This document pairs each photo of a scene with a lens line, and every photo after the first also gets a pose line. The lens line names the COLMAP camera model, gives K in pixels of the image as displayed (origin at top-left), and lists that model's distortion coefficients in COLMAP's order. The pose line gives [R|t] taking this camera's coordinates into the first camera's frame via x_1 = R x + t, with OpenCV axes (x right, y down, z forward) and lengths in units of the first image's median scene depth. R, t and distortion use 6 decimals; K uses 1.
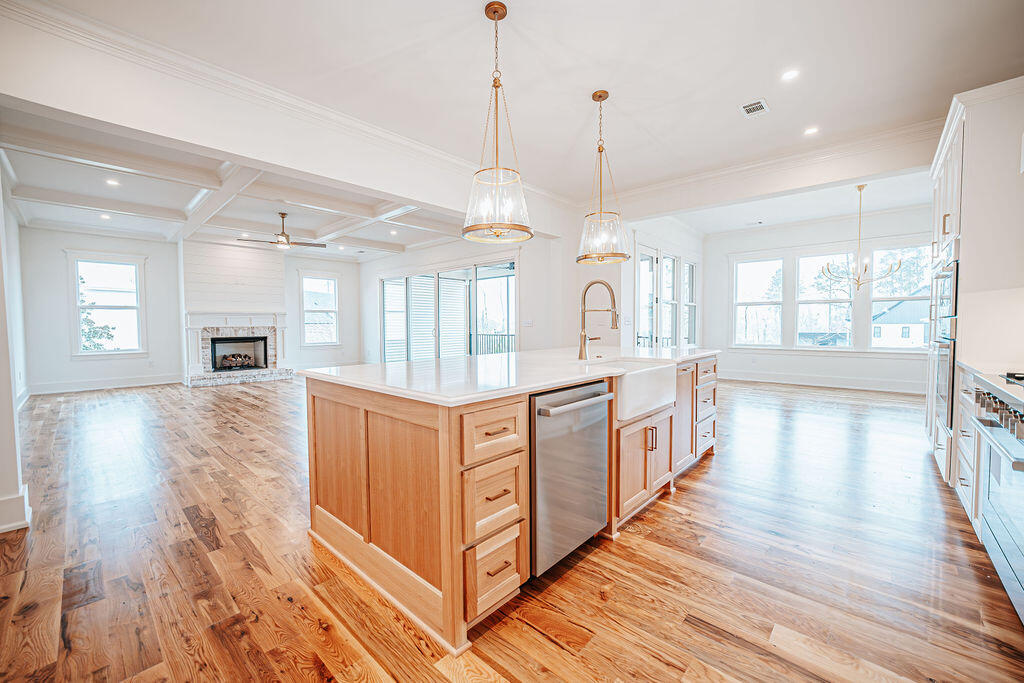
lens RADIAL K [[408.0, 0, 511.4], [0, 408.0, 340.8], [0, 0, 1]] dist [-0.025398, 0.005923]
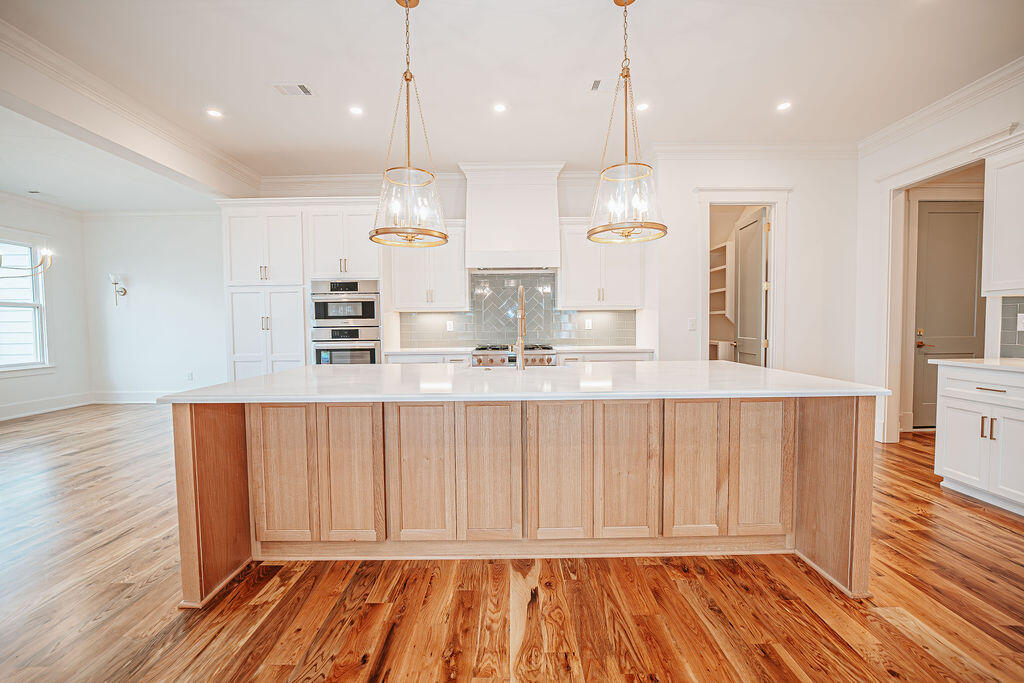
lens RADIAL K [[408.0, 0, 511.4], [0, 408.0, 340.8], [0, 0, 1]] dist [-0.025398, 0.005923]
pose [[-0.680273, -0.016632, 0.732770, -0.333795], [0.044337, 0.996978, 0.063790, -0.055124], [-0.731616, 0.075883, -0.677480, 1.135376]]
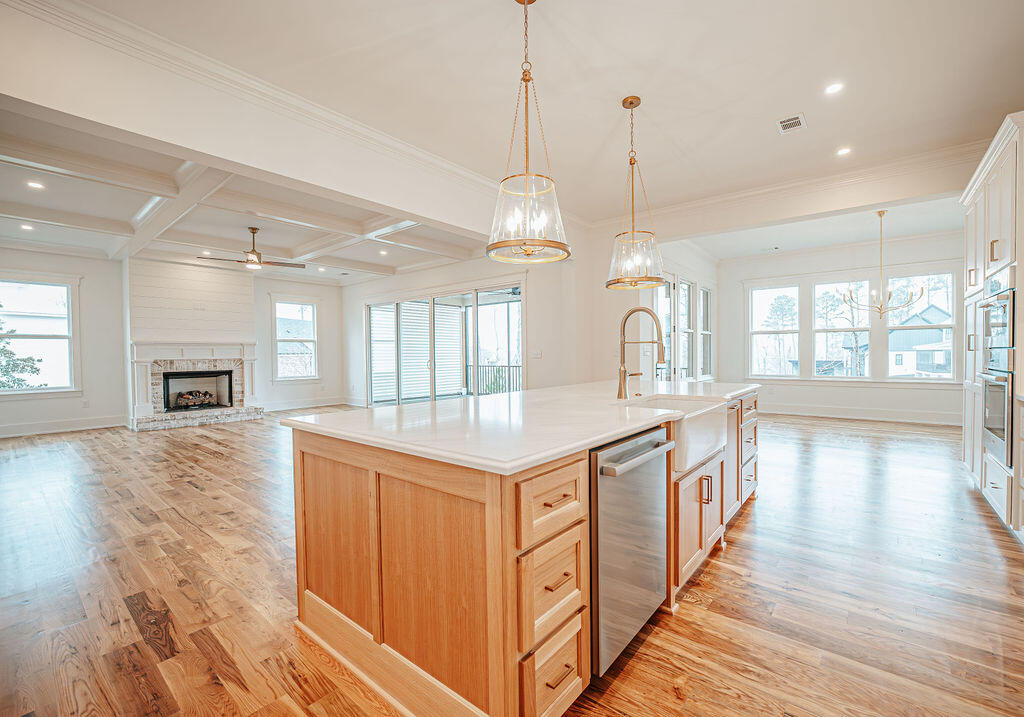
lens RADIAL K [[434.4, 0, 543.7], [0, 434.4, 362.1], [0, 0, 1]] dist [-0.027234, 0.007120]
pose [[0.996098, -0.006025, 0.088048, -0.050953], [0.007785, 0.999776, -0.019670, -0.010186], [-0.087909, 0.020278, 0.995922, 0.064883]]
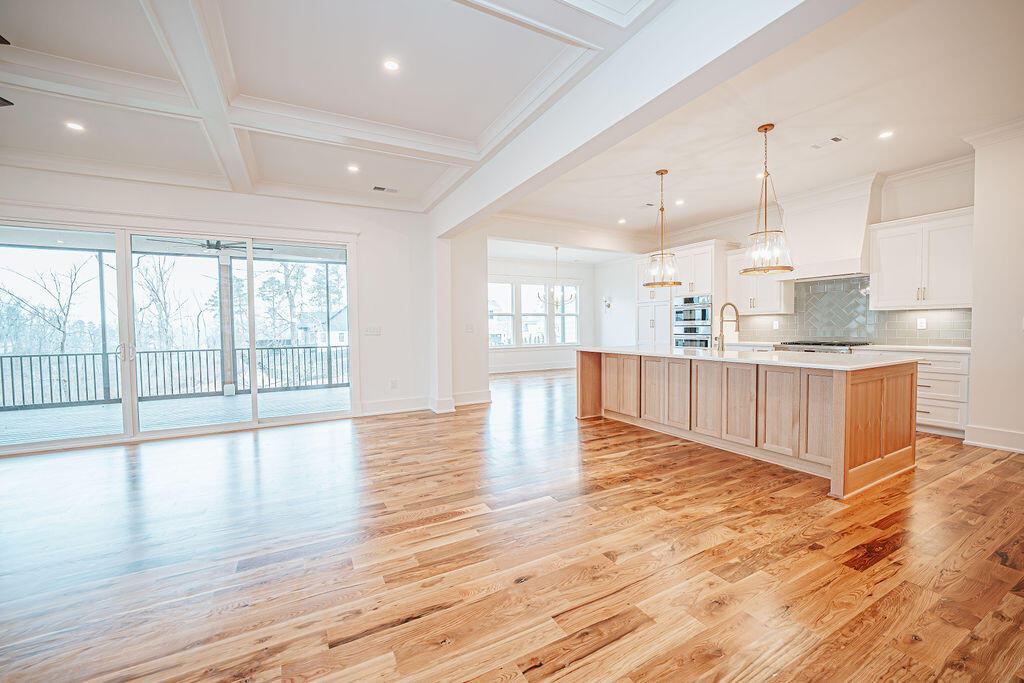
lens RADIAL K [[408.0, 0, 511.4], [0, 408.0, 340.8], [0, 0, 1]] dist [-0.025398, 0.005923]
pose [[0.329633, -0.029528, 0.943647, -1.118604], [0.047894, 0.998747, 0.014522, -0.040173], [-0.942894, 0.040408, 0.330634, 0.871349]]
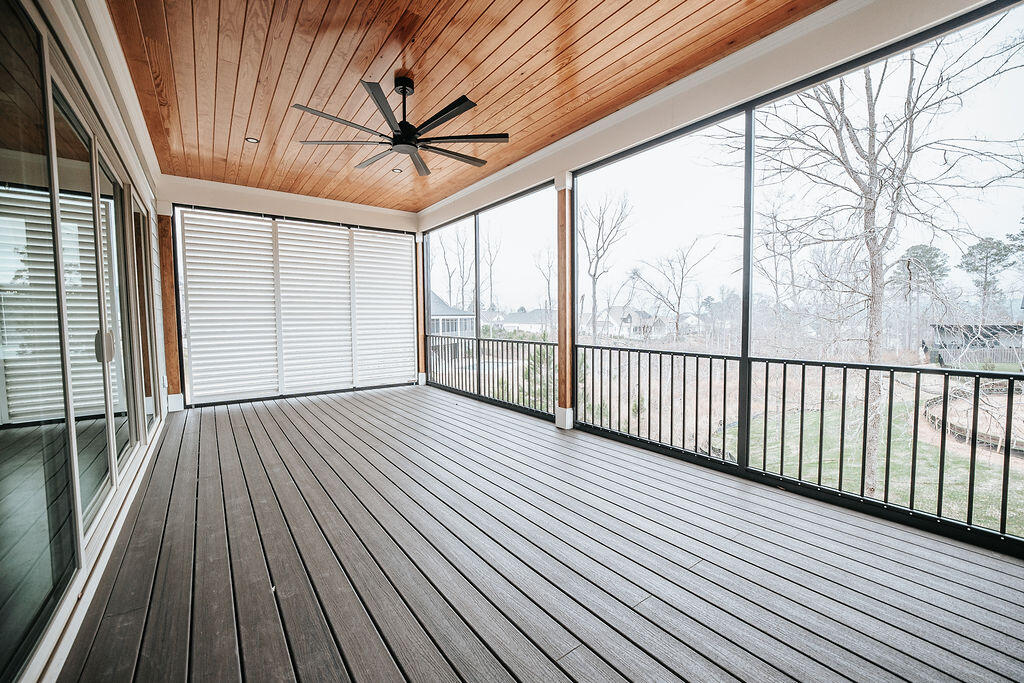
lens RADIAL K [[403.1, 0, 509.1], [0, 403.1, 341.0], [0, 0, 1]] dist [-0.025315, 0.005955]
pose [[0.982376, 0.008659, -0.186713, 0.376072], [-0.004290, 0.999708, 0.023793, -0.069779], [0.186864, -0.022573, 0.982126, 1.749619]]
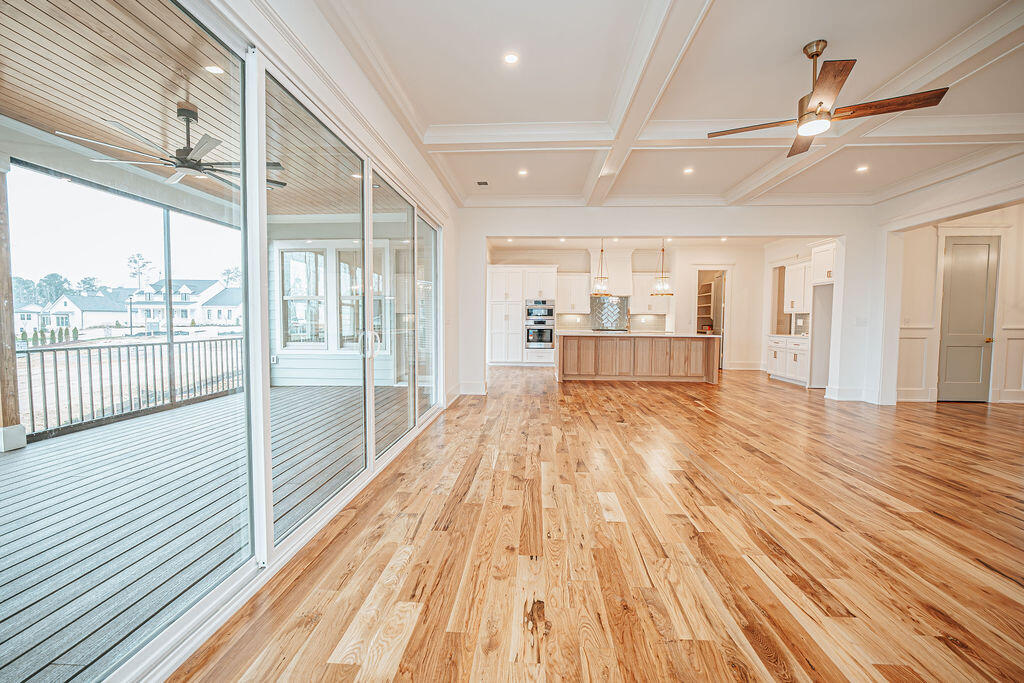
lens RADIAL K [[414.7, 0, 512.0], [0, 414.7, 341.5], [0, 0, 1]] dist [-0.014016, 0.000273]
pose [[-0.629806, -0.038767, 0.775785, -1.177869], [0.027114, 0.997048, 0.071836, -0.097707], [-0.776279, 0.066278, -0.626895, 2.536527]]
